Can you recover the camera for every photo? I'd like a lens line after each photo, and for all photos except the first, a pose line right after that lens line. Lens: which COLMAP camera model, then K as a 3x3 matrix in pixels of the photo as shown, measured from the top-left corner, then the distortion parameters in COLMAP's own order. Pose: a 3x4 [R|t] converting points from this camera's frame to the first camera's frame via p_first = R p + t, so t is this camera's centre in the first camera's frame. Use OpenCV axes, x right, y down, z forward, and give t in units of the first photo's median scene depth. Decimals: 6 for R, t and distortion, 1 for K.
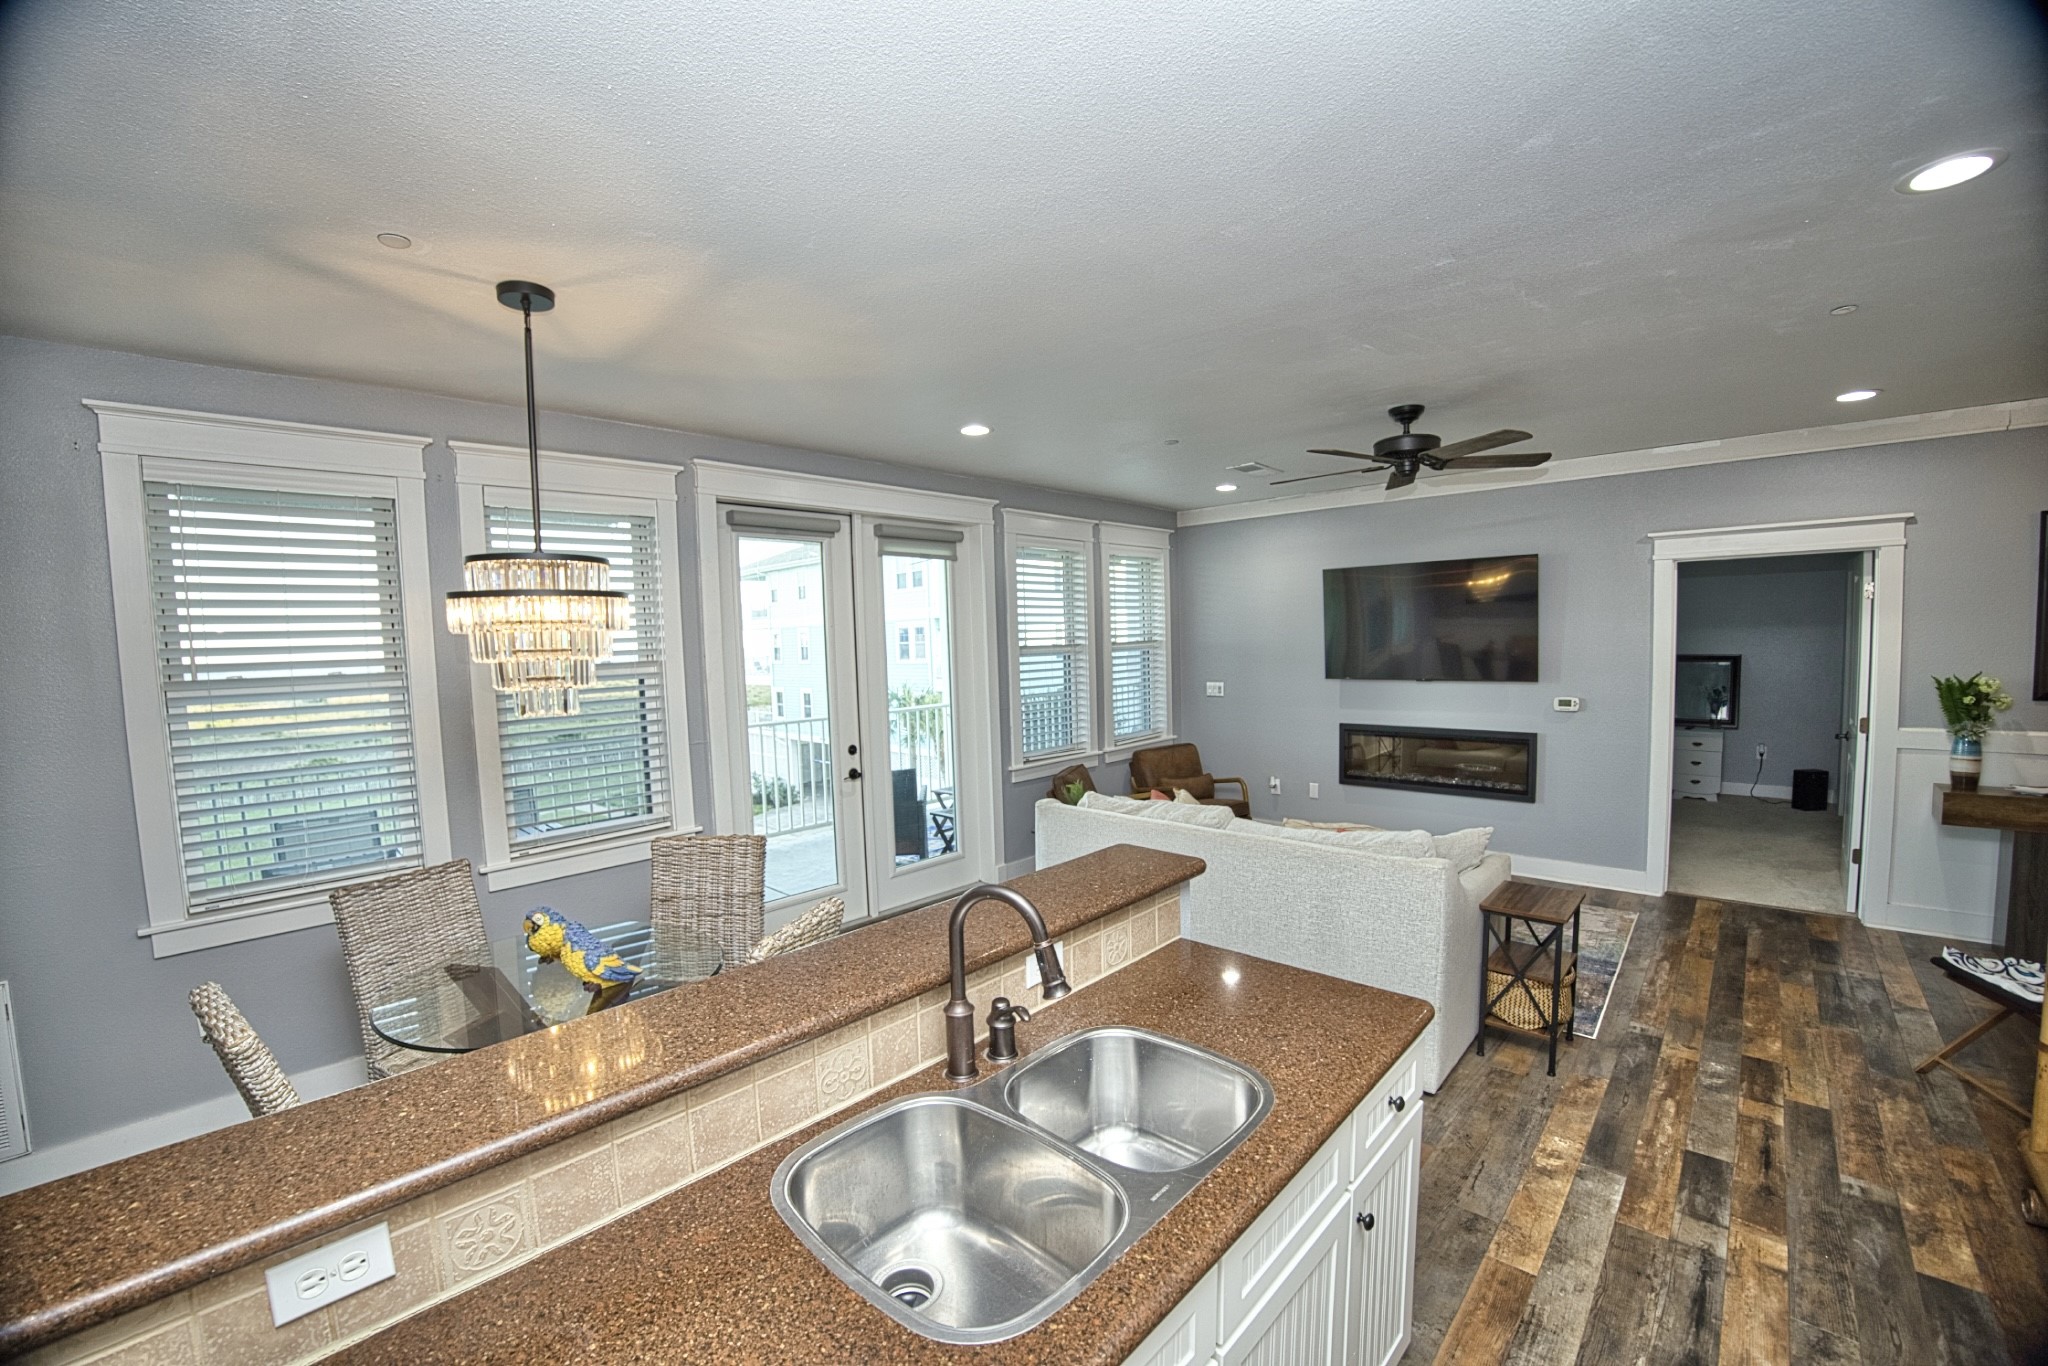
lens RADIAL K [[817.6, 0, 1030.7], [0, 817.6, 698.6], [0, 0, 1]] dist [-0.073812, 0.013630]
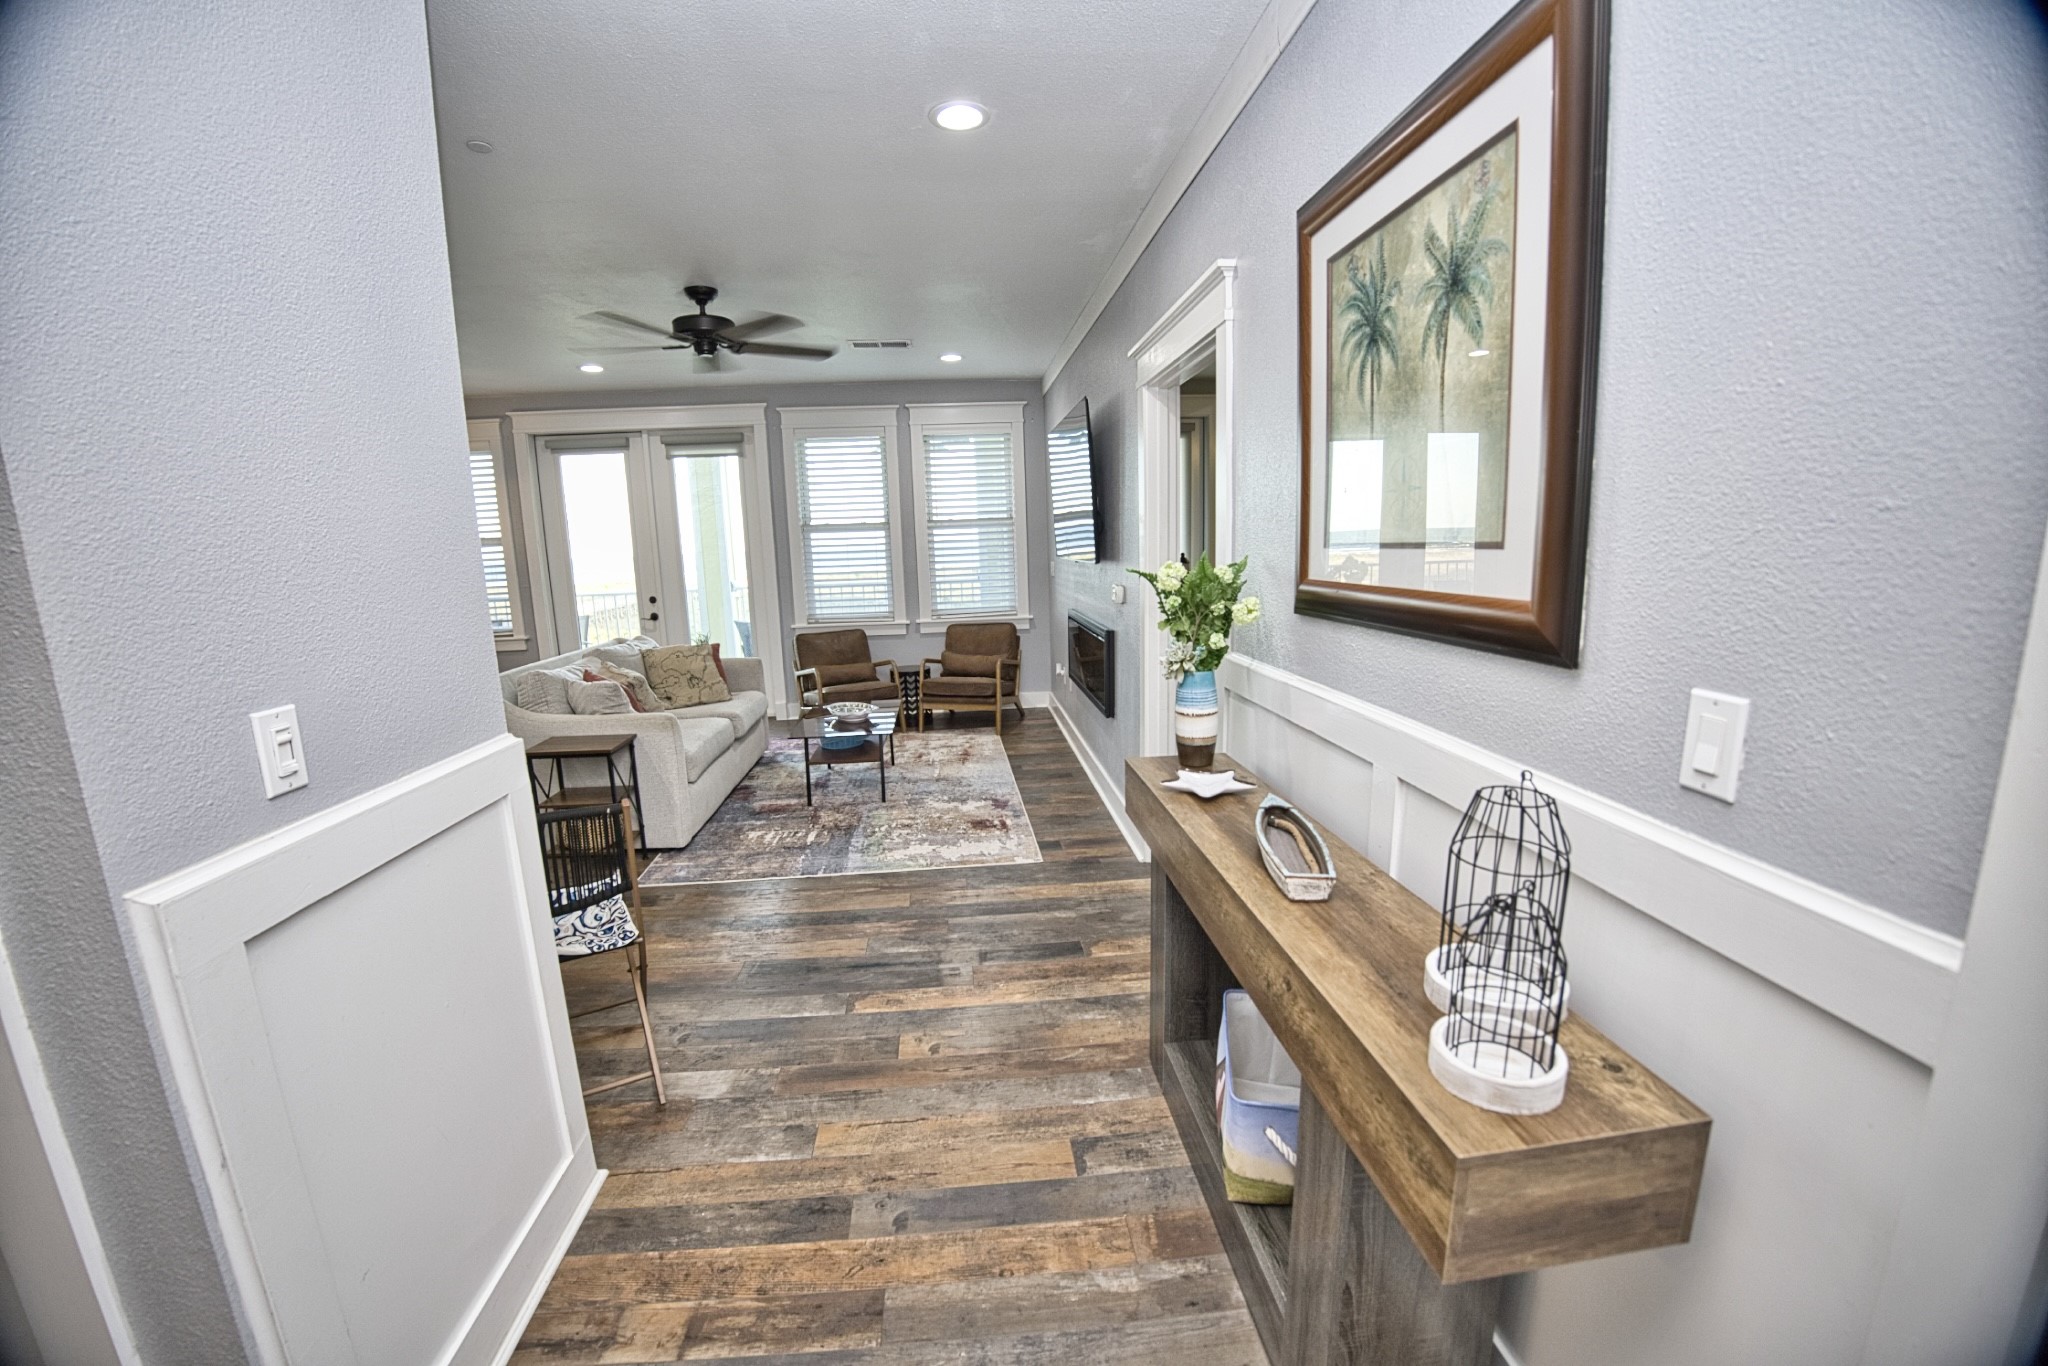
lens RADIAL K [[814.9, 0, 1018.9], [0, 814.9, 699.0], [0, 0, 1]] dist [-0.072893, 0.012038]
pose [[0.748053, 0.136186, -0.649515, 1.156325], [-0.044470, 0.986804, 0.155690, -0.012511], [0.662148, -0.087581, 0.744238, 0.353386]]
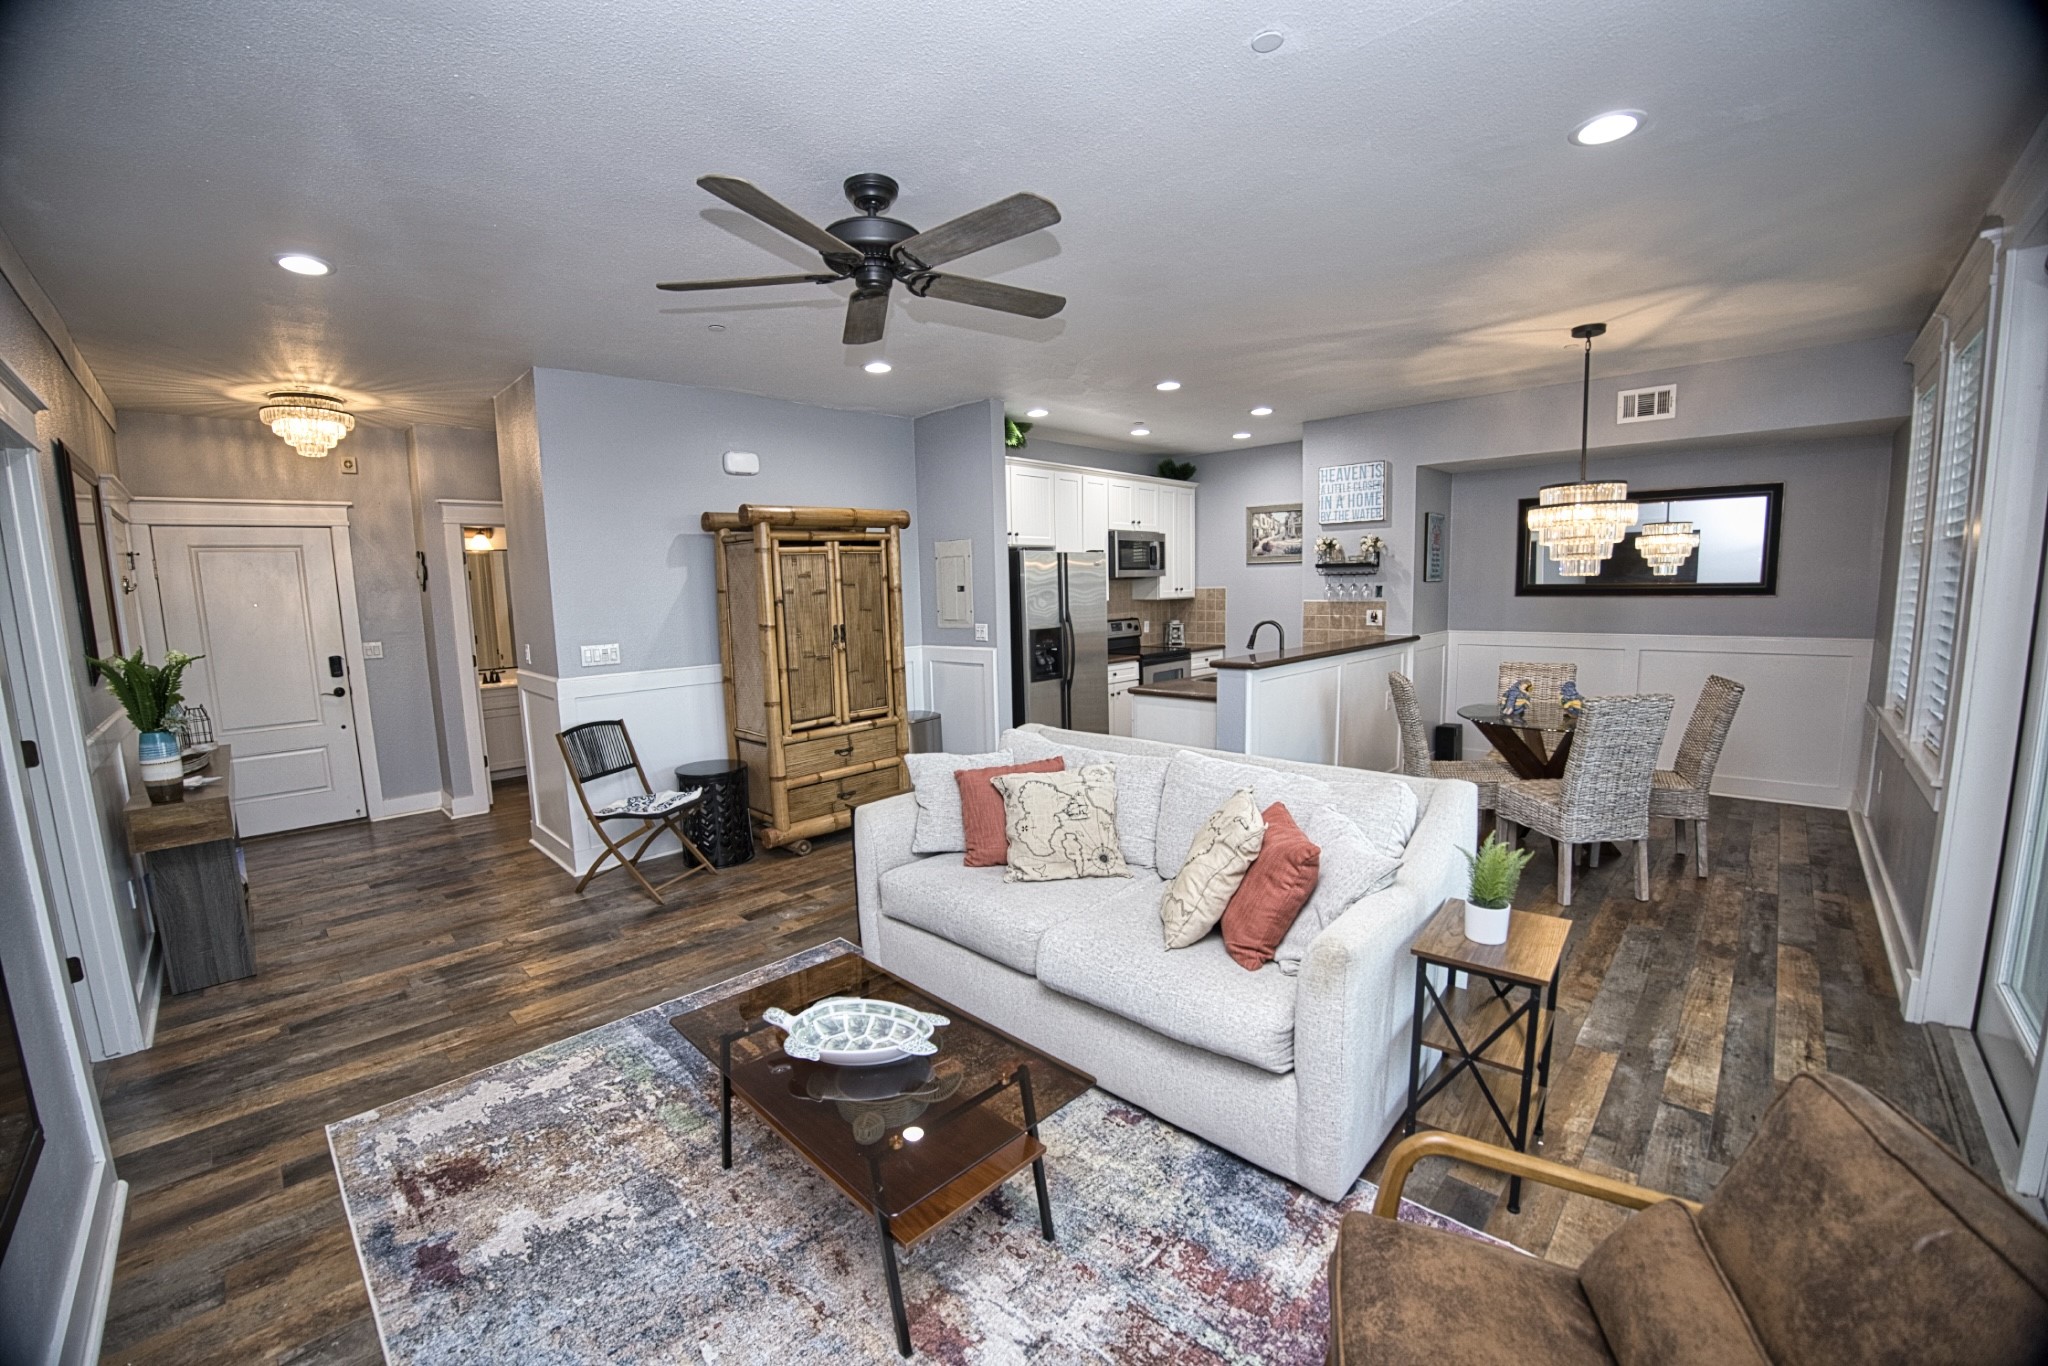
lens RADIAL K [[814.9, 0, 1018.9], [0, 814.9, 699.0], [0, 0, 1]] dist [-0.072893, 0.012038]
pose [[-0.998283, 0.051607, 0.027714, 0.272527], [0.056216, 0.977007, 0.205663, -0.066630], [-0.016464, 0.206868, -0.978230, 1.291334]]
